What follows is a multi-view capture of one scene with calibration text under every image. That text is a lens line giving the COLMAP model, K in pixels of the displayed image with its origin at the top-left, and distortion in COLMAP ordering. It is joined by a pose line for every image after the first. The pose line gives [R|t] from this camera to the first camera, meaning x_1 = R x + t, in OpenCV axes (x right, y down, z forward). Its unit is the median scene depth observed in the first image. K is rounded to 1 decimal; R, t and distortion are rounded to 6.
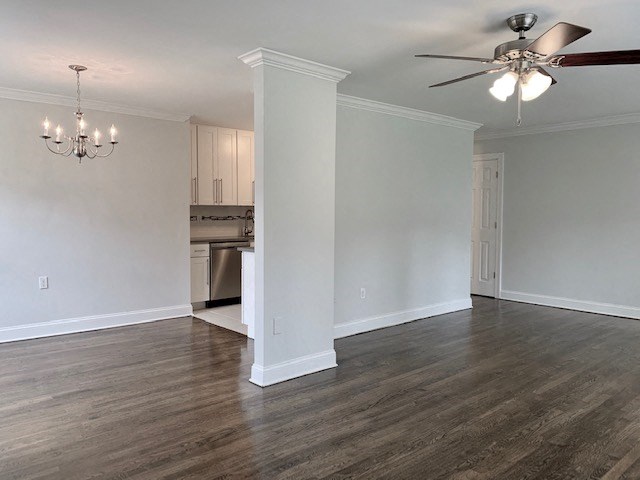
lens RADIAL K [[496.3, 0, 320.0], [0, 496.3, 240.0], [0, 0, 1]] dist [-0.007482, -0.004037]
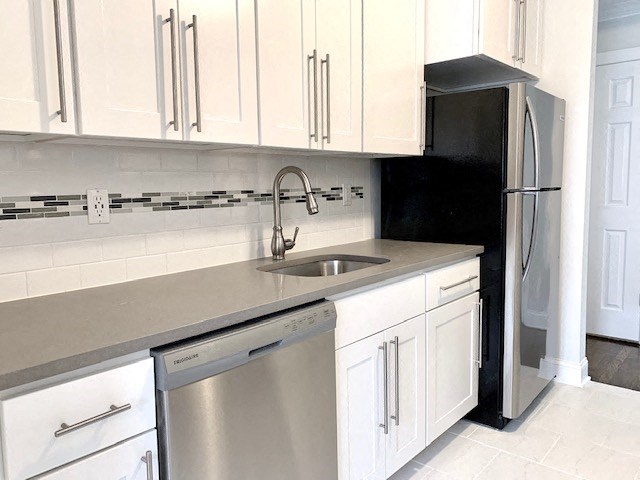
lens RADIAL K [[496.3, 0, 320.0], [0, 496.3, 240.0], [0, 0, 1]] dist [-0.007482, -0.004037]
pose [[0.990935, -0.035318, 0.129616, -0.169088], [0.029085, 0.998342, 0.049670, -0.034950], [-0.131155, -0.045450, 0.990319, 0.748026]]
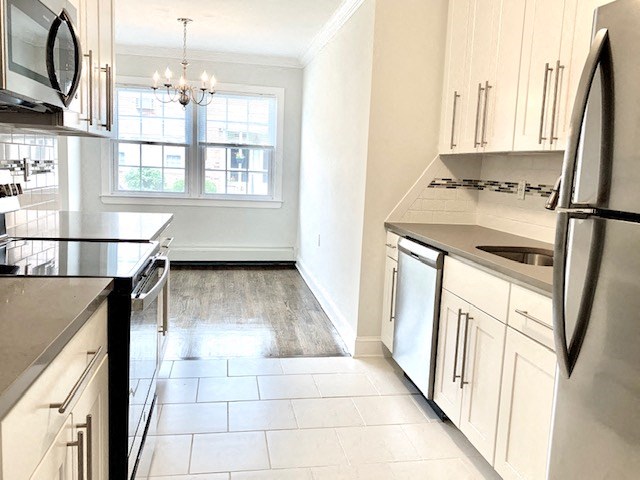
lens RADIAL K [[496.3, 0, 320.0], [0, 496.3, 240.0], [0, 0, 1]] dist [-0.007482, -0.004037]
pose [[-0.513497, 0.096631, -0.852633, 0.186423], [-0.106747, 0.978727, 0.175210, -0.055009], [0.851426, 0.180986, -0.492258, 1.051568]]
